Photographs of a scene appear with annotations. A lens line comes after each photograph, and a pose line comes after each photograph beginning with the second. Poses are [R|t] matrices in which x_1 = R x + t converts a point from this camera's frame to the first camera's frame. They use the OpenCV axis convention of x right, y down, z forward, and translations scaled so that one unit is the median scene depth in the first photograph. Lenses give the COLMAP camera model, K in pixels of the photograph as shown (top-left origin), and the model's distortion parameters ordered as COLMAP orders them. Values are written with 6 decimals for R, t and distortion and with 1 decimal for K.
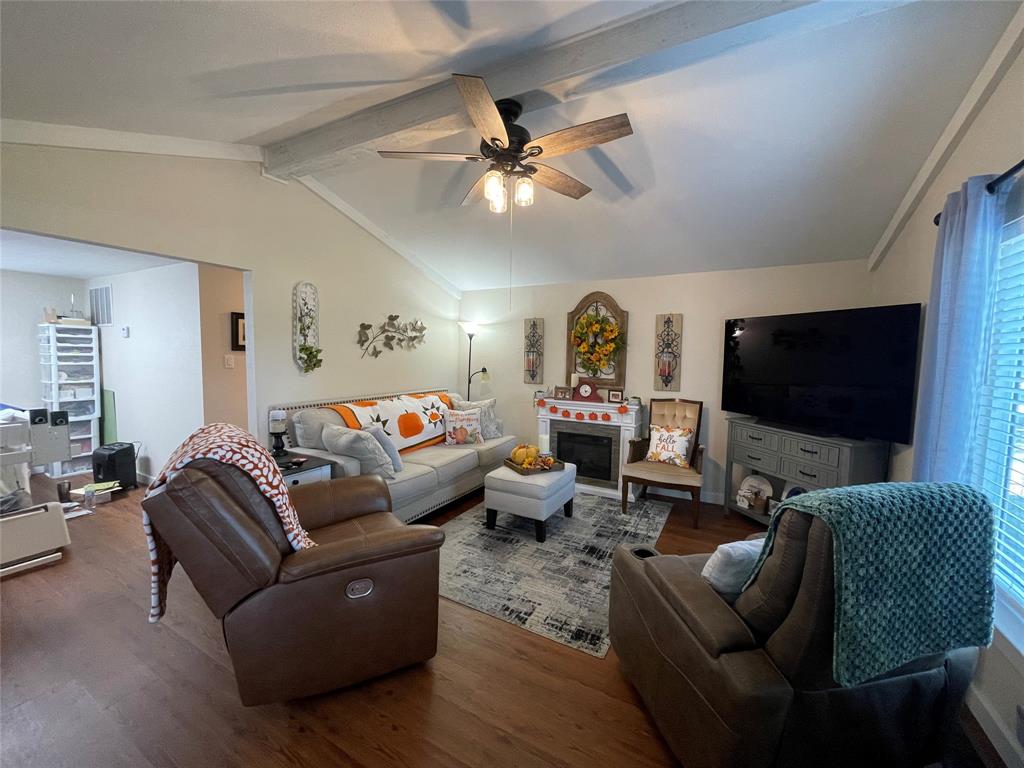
lens RADIAL K [[413.3, 0, 510.8], [0, 413.3, 382.5], [0, 0, 1]] dist [-0.001760, -0.000422]
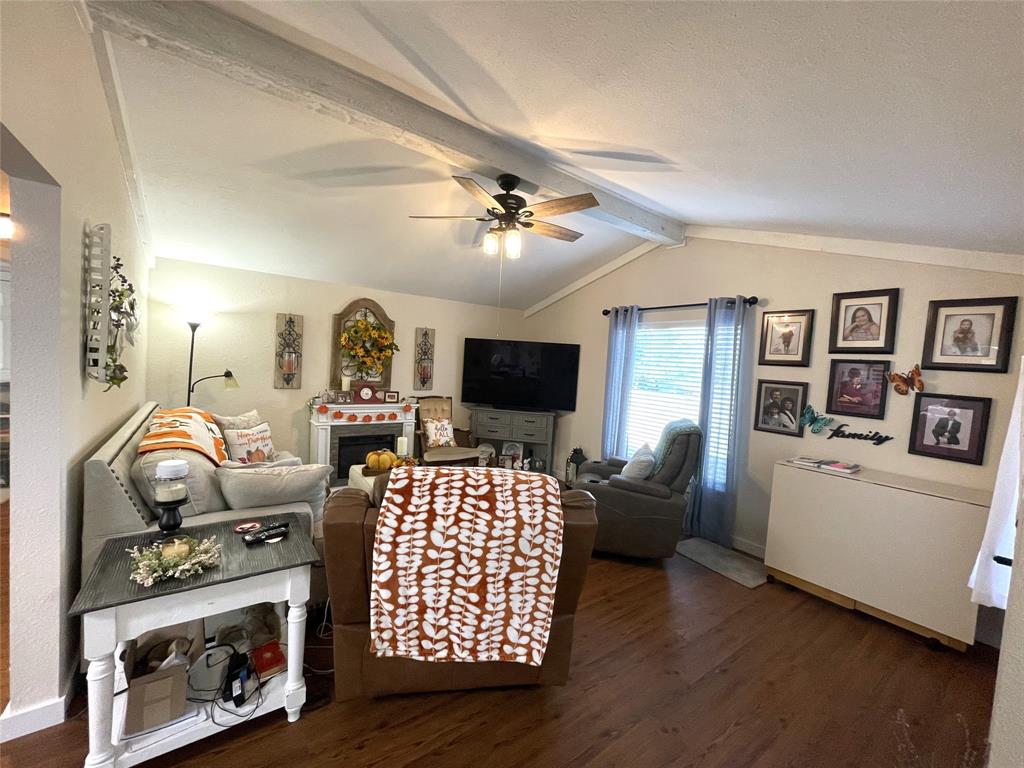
lens RADIAL K [[413.3, 0, 514.7], [0, 413.3, 382.5], [0, 0, 1]] dist [-0.001760, -0.000422]
pose [[0.417881, -0.034114, 0.907861, -0.604038], [0.011303, 0.999413, 0.032352, -0.037587], [-0.908431, -0.003258, 0.418021, 0.225173]]
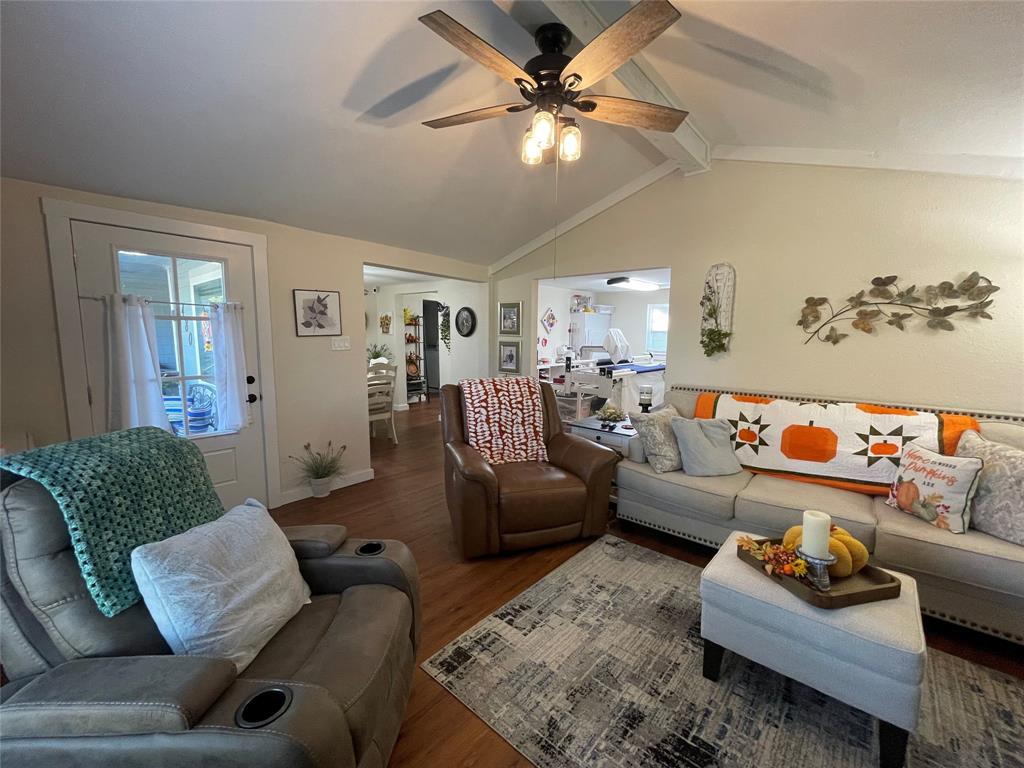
lens RADIAL K [[413.3, 0, 513.7], [0, 413.3, 383.2], [0, 0, 1]] dist [-0.001760, -0.000422]
pose [[-0.204149, 0.098681, -0.973953, 0.452057], [-0.082320, 0.989652, 0.117527, -0.031271], [0.975473, 0.104169, -0.193913, 0.590169]]
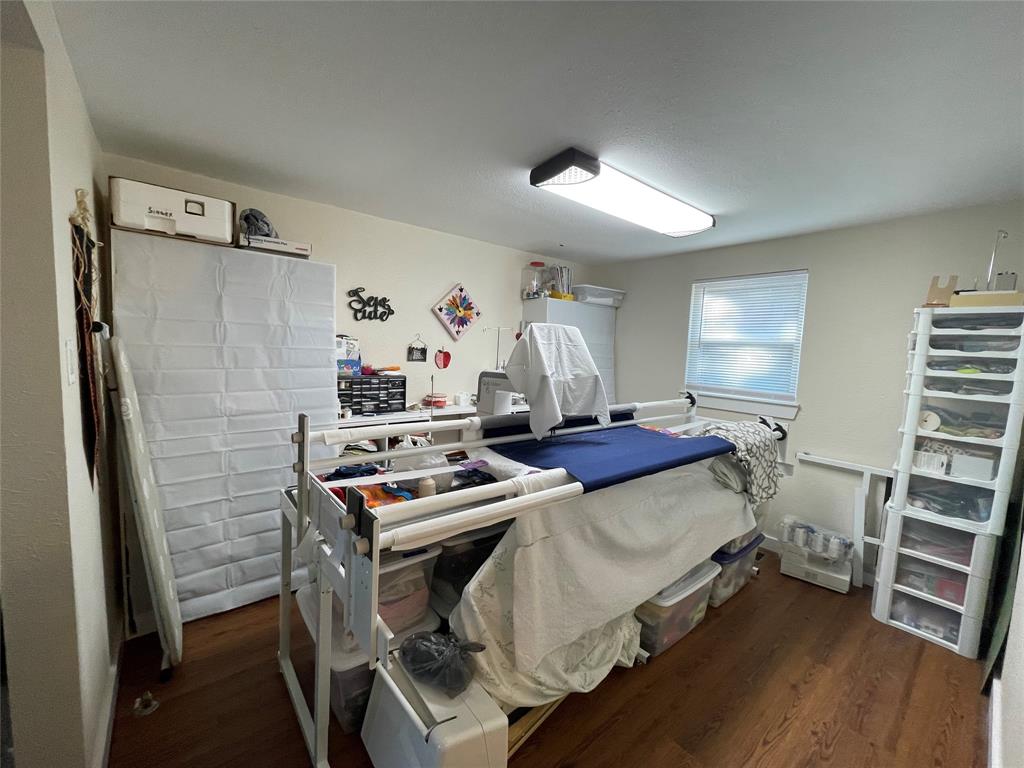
lens RADIAL K [[413.3, 0, 514.8], [0, 413.3, 387.7], [0, 0, 1]] dist [-0.001760, -0.000422]
pose [[-0.360348, 0.057450, -0.931047, -0.515688], [-0.114167, 0.987882, 0.105143, -0.049942], [0.925805, 0.144183, -0.349423, 0.757224]]
